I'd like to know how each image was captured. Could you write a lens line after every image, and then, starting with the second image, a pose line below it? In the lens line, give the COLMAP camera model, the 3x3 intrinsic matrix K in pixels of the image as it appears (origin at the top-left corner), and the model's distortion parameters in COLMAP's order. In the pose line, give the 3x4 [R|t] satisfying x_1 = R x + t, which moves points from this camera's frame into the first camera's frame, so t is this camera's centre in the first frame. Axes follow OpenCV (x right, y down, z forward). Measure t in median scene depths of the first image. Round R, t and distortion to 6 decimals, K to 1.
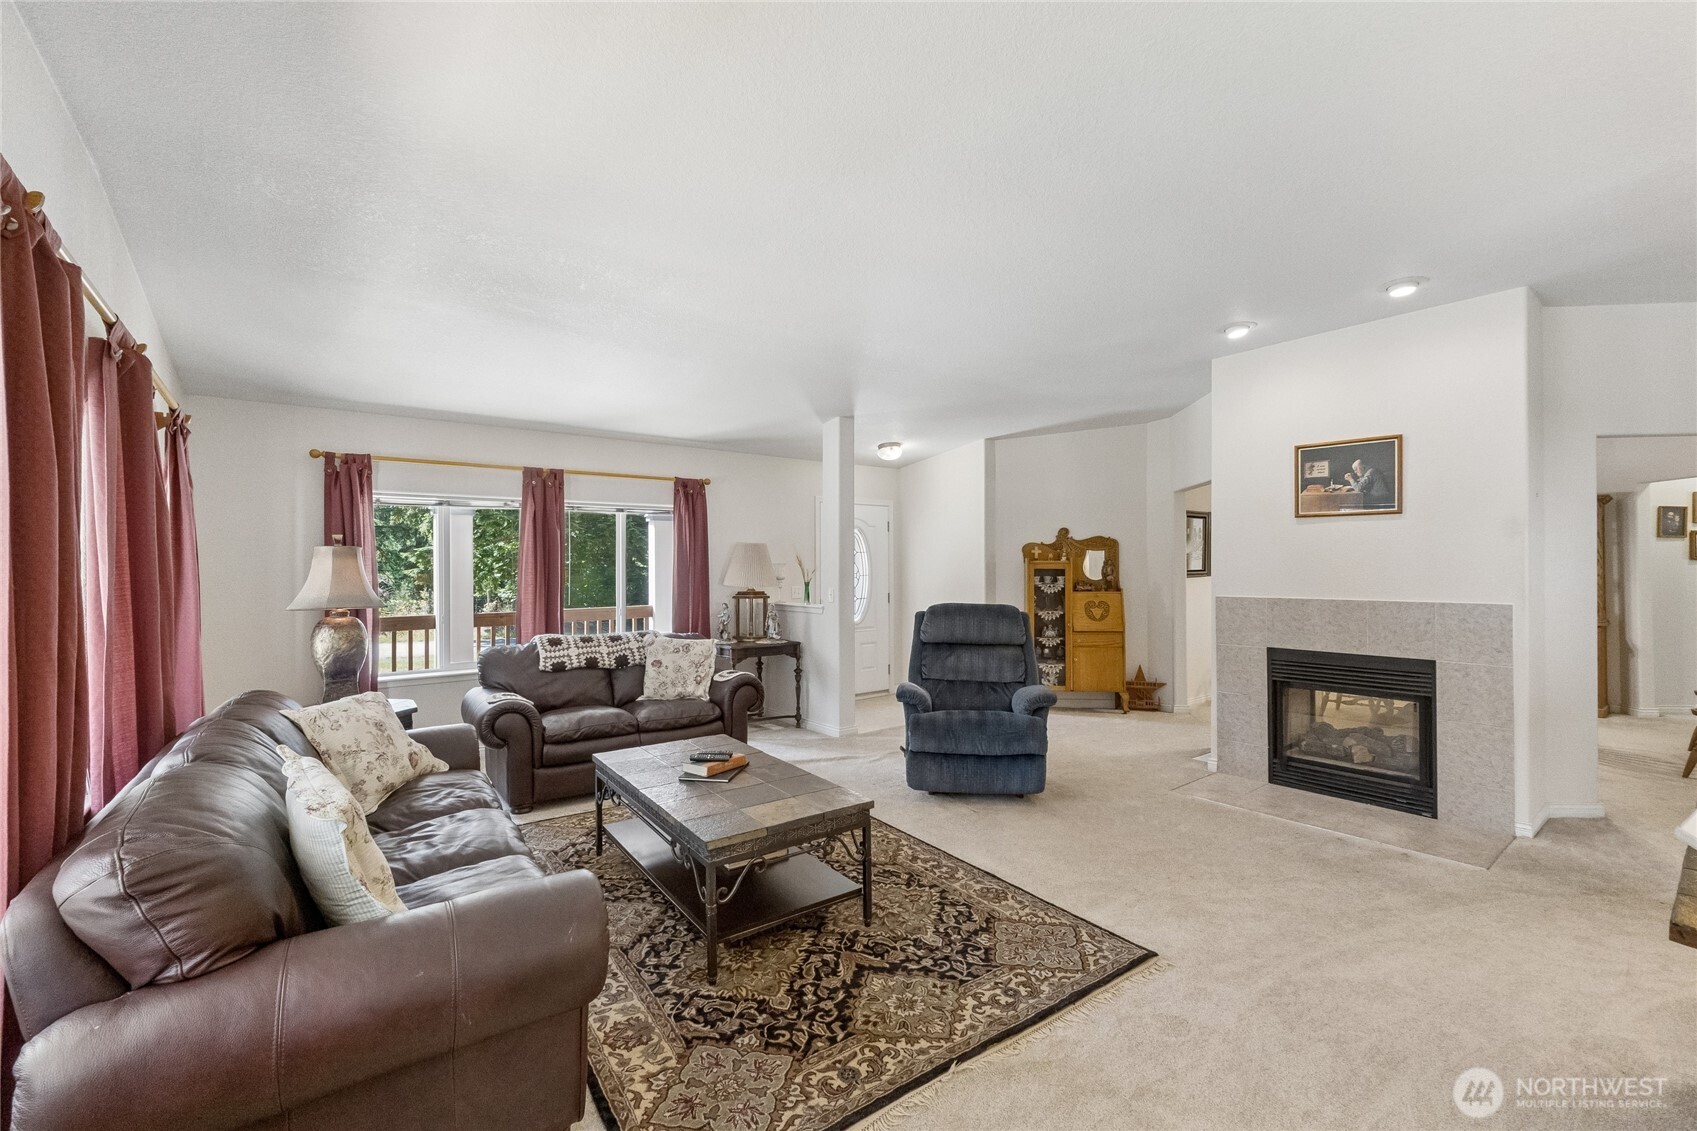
lens RADIAL K [[702.3, 0, 860.9], [0, 702.3, 568.0], [0, 0, 1]] dist [-0.002903, 0.000056]
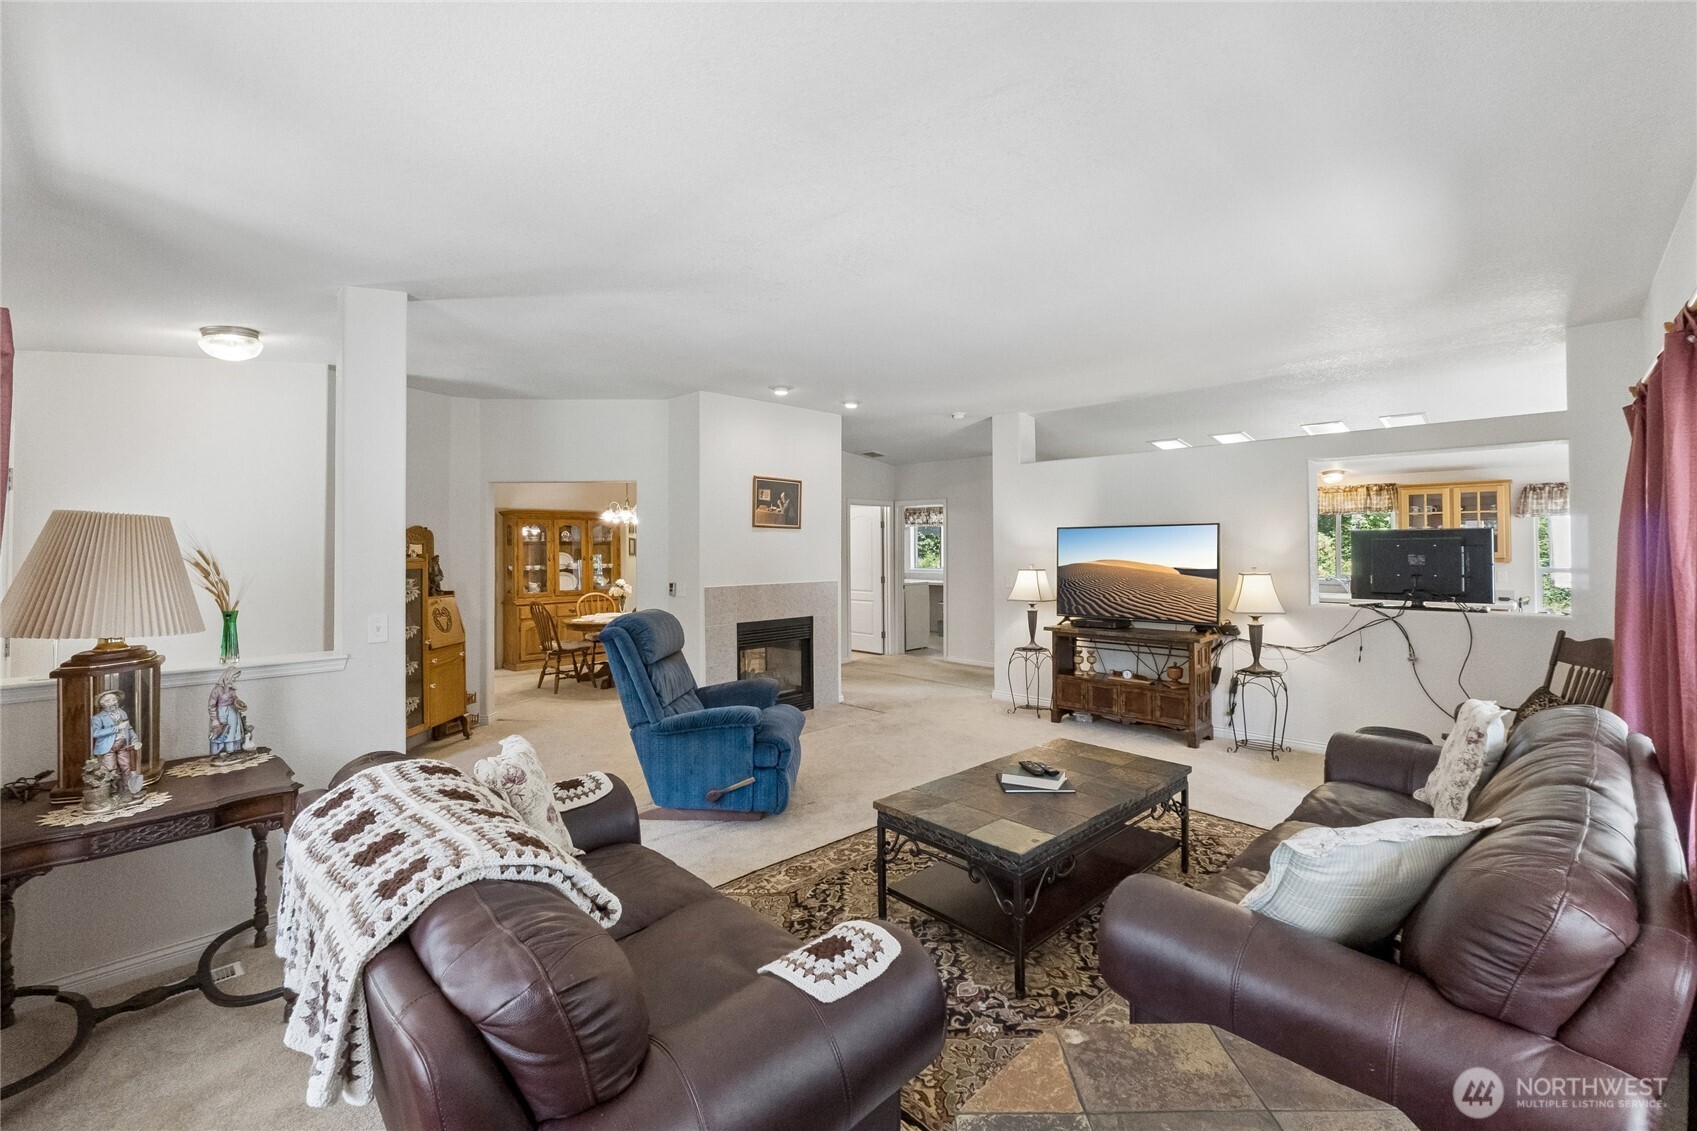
lens RADIAL K [[721.3, 0, 864.6], [0, 721.3, 535.0], [0, 0, 1]] dist [-0.000749, -0.000434]
pose [[-0.136154, 0.026636, 0.990330, -1.253264], [0.005823, 0.999643, -0.026086, -0.025522], [-0.990671, 0.002215, -0.136260, 1.475037]]
